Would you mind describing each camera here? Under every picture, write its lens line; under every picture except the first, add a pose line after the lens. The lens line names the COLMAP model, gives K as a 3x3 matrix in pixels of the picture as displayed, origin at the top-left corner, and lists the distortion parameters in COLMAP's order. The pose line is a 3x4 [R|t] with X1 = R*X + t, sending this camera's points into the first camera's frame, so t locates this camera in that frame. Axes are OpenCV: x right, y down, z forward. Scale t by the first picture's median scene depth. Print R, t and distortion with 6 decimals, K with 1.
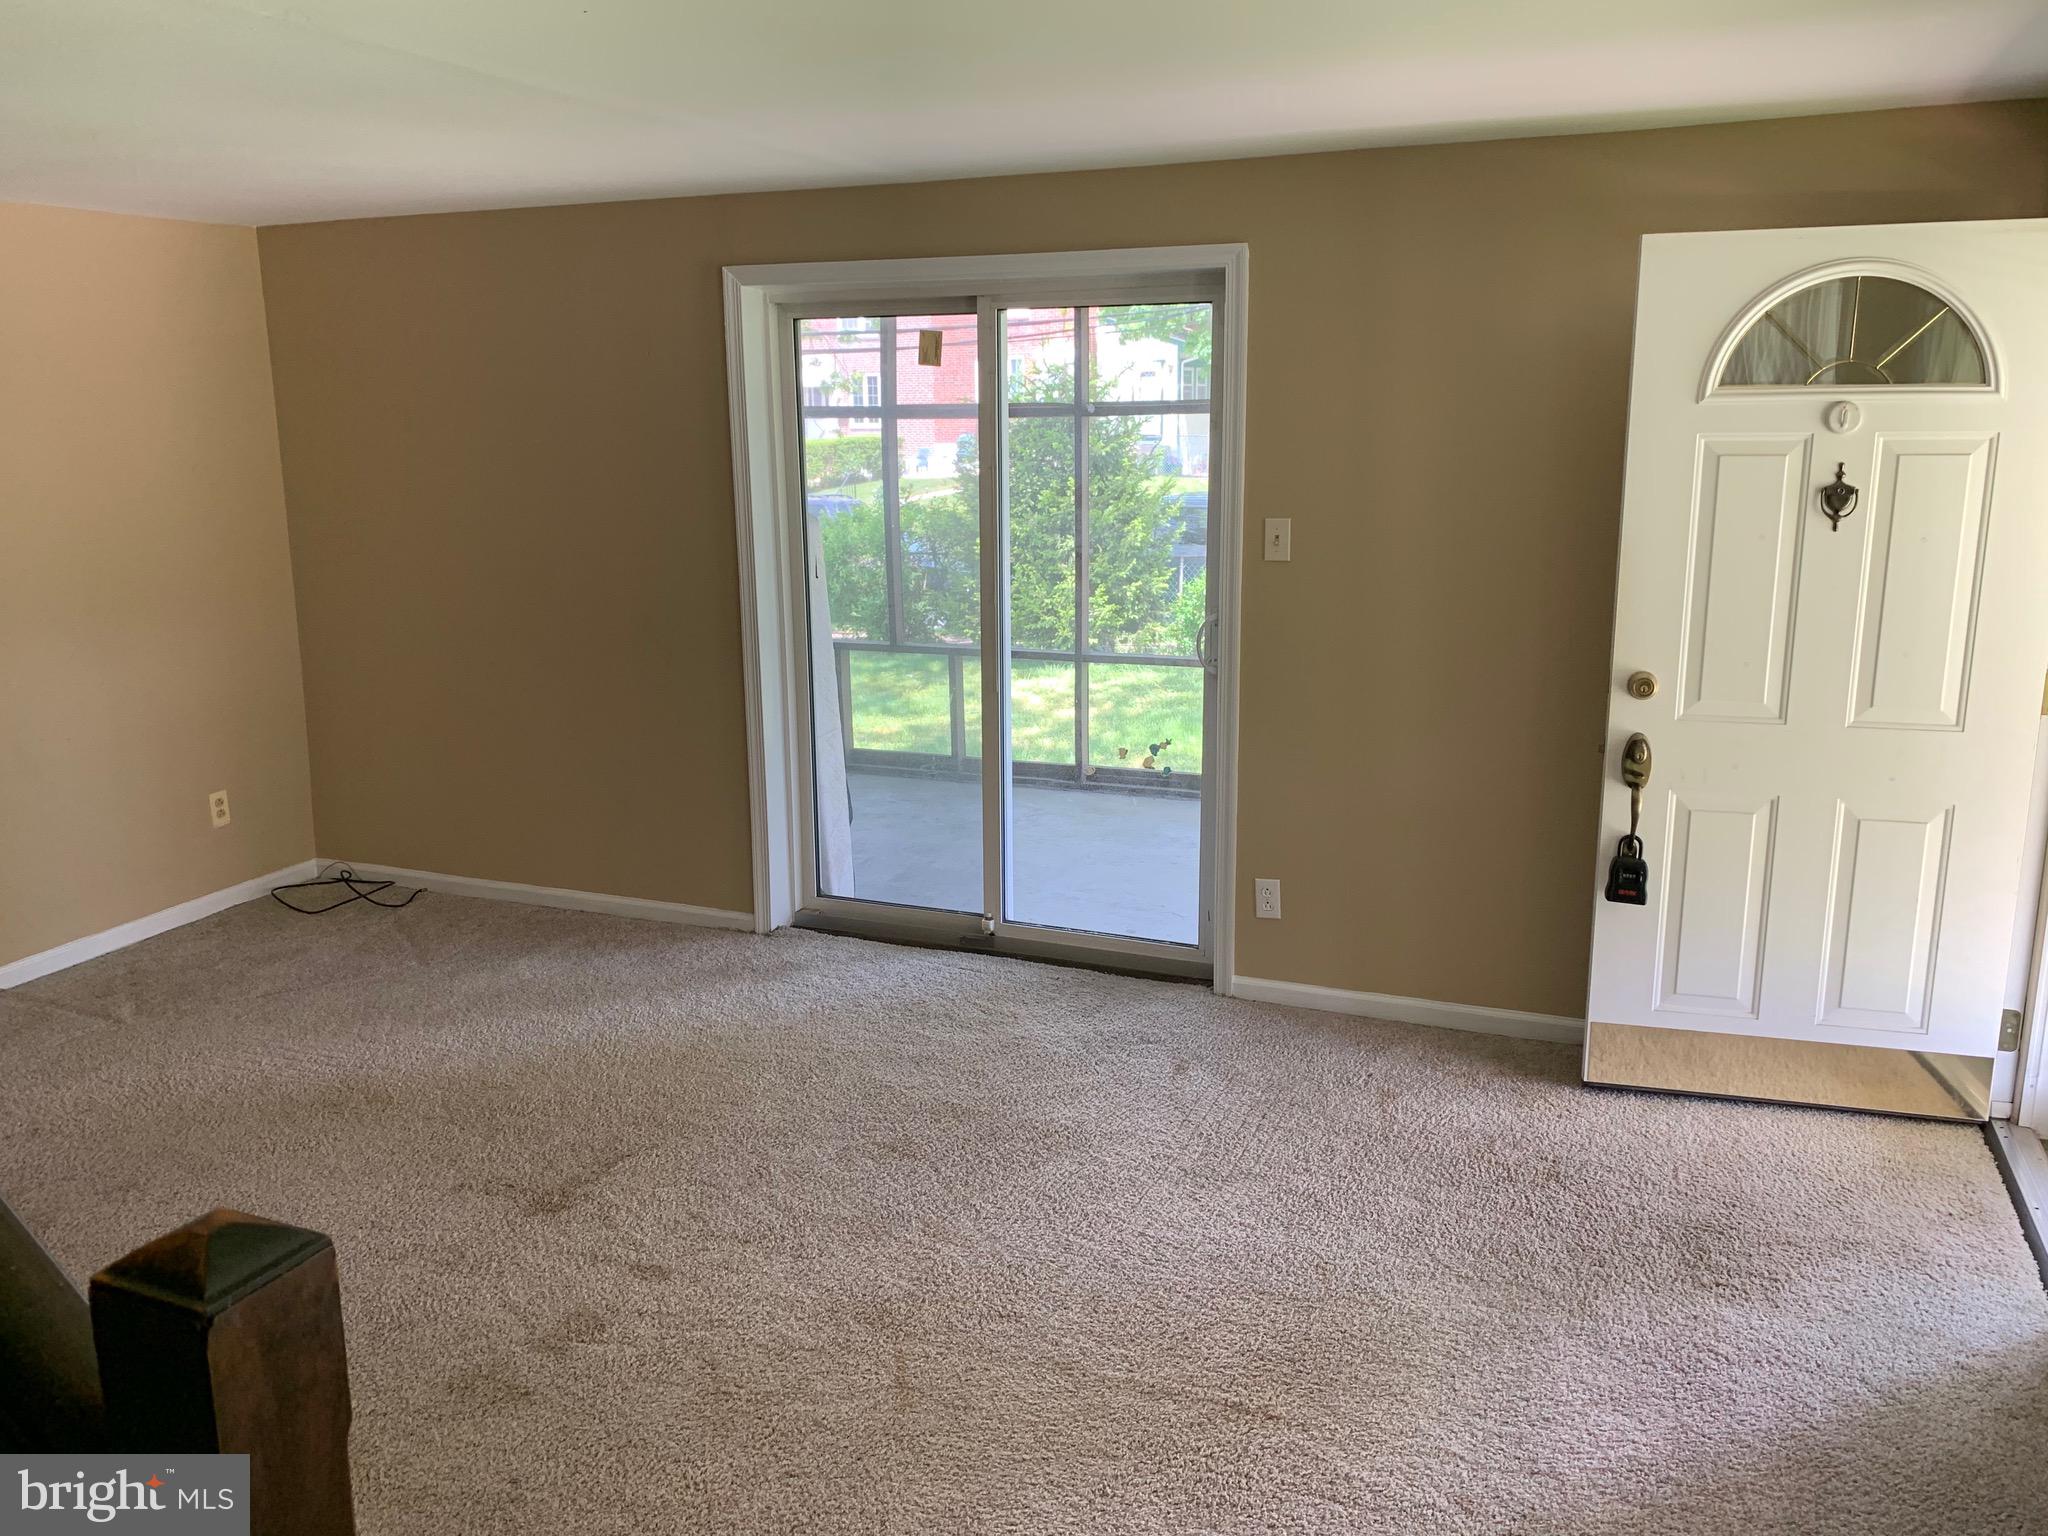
lens RADIAL K [[1580.4, 0, 1014.1], [0, 1580.4, 760.3], [0, 0, 1]] dist [0.020366, -0.004740]
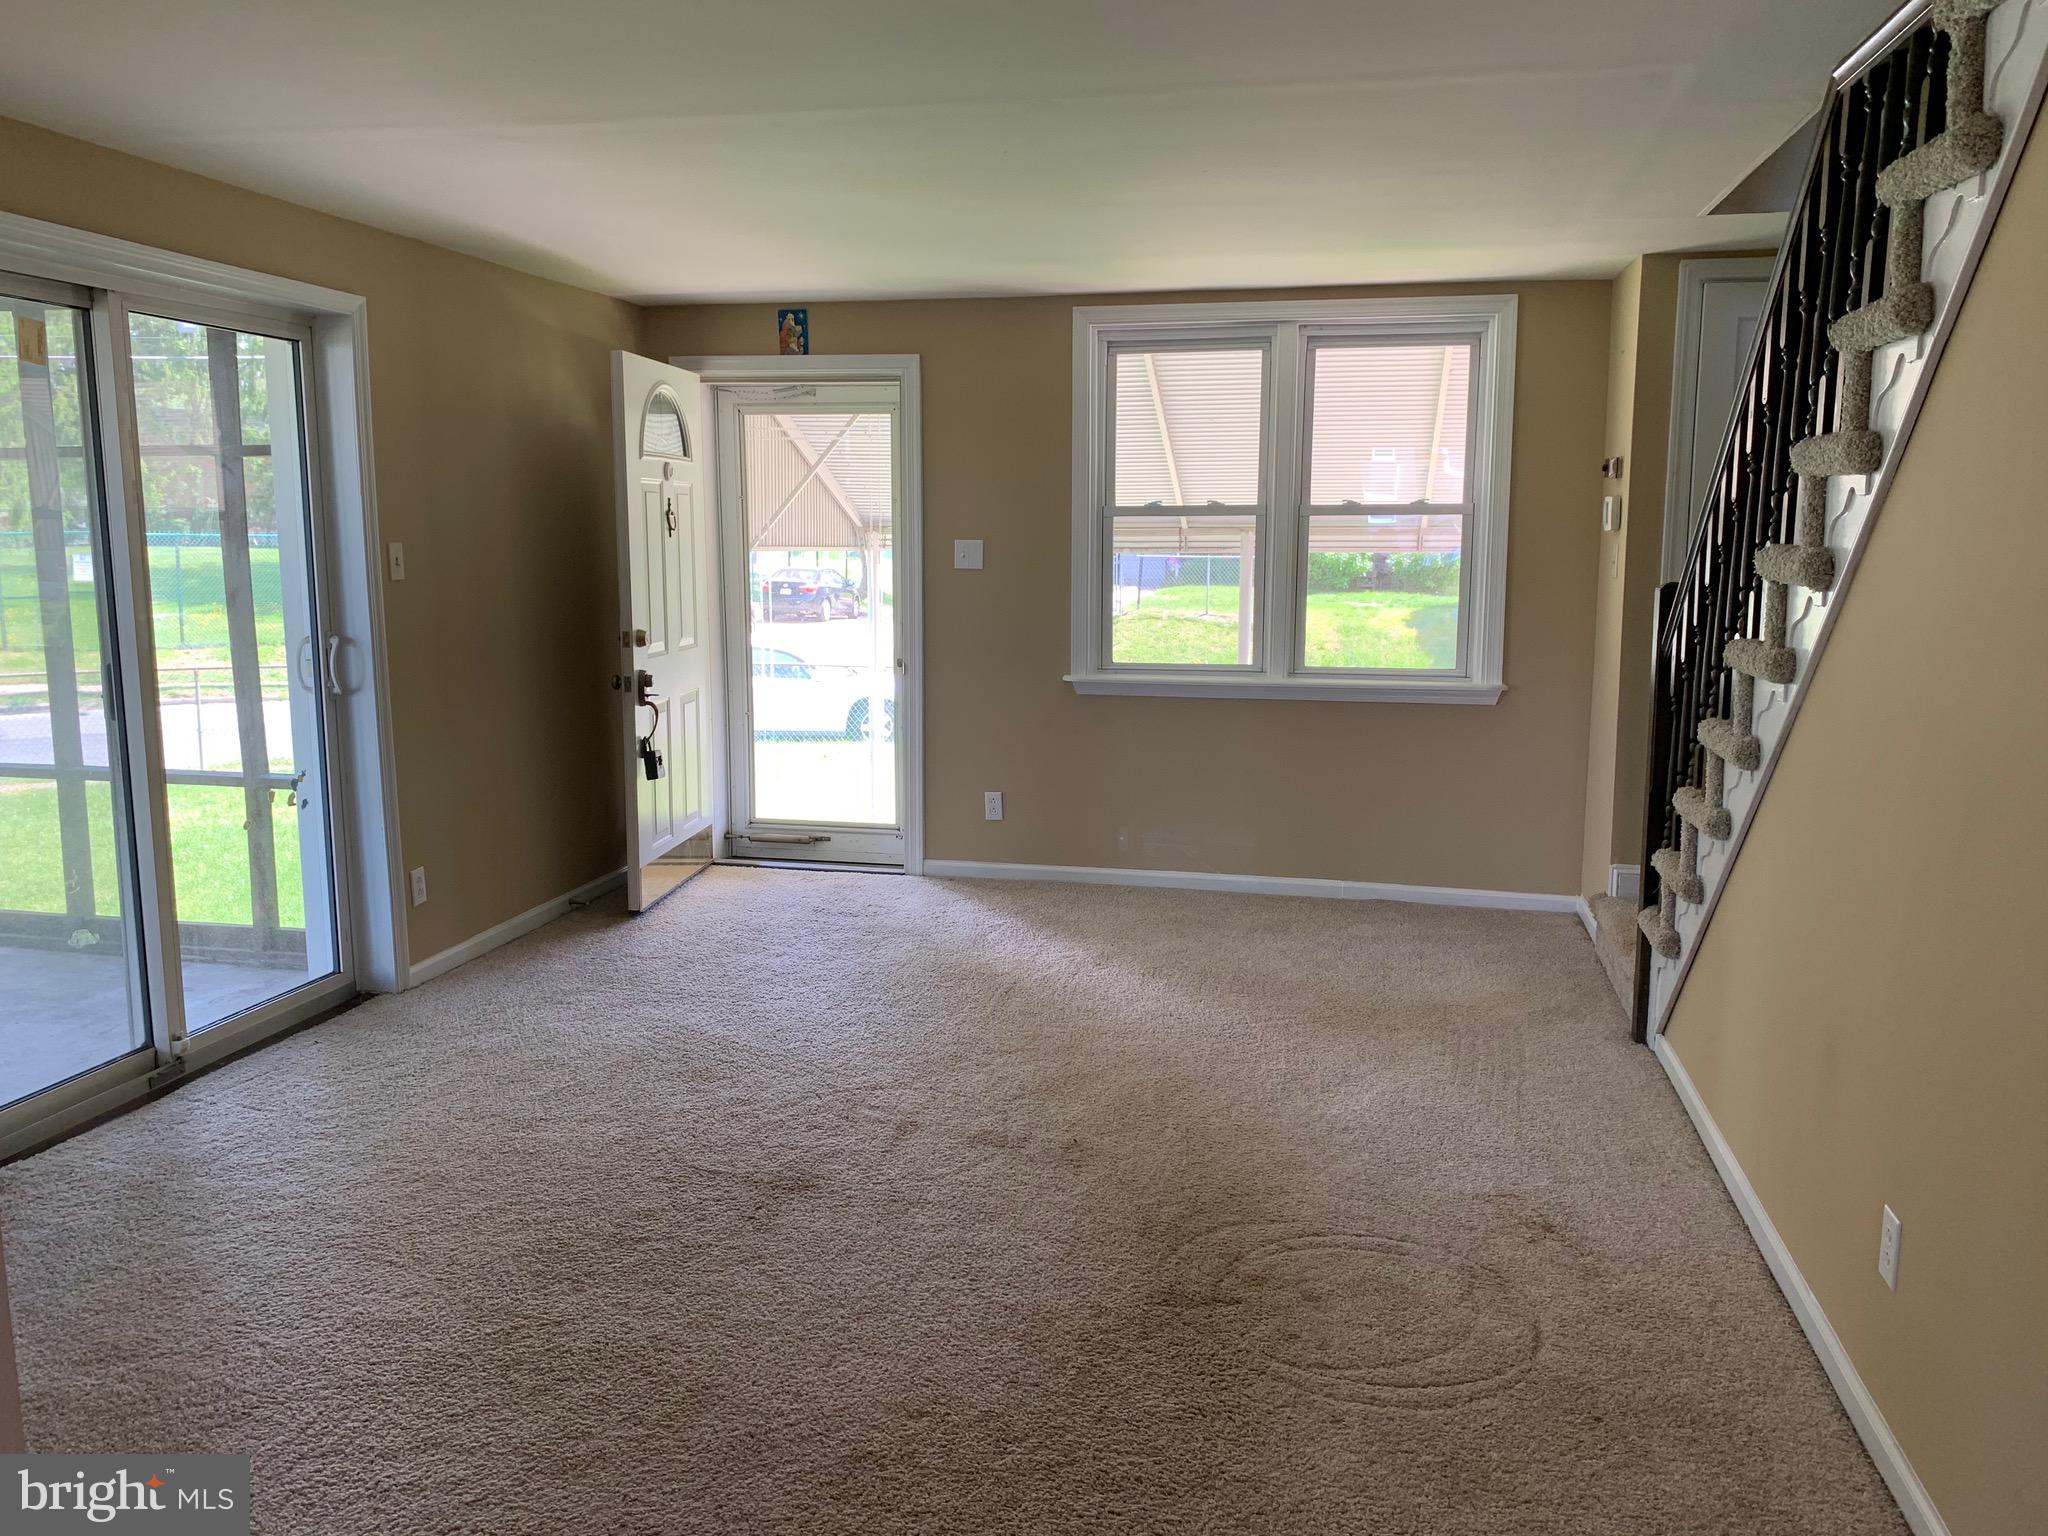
lens RADIAL K [[1580.4, 0, 1014.1], [0, 1580.4, 760.3], [0, 0, 1]] dist [0.020366, -0.004740]
pose [[-0.187838, -0.125877, 0.974101, -1.179133], [0.222302, 0.960570, 0.166995, -0.107336], [-0.956713, 0.247912, -0.152449, 0.891419]]
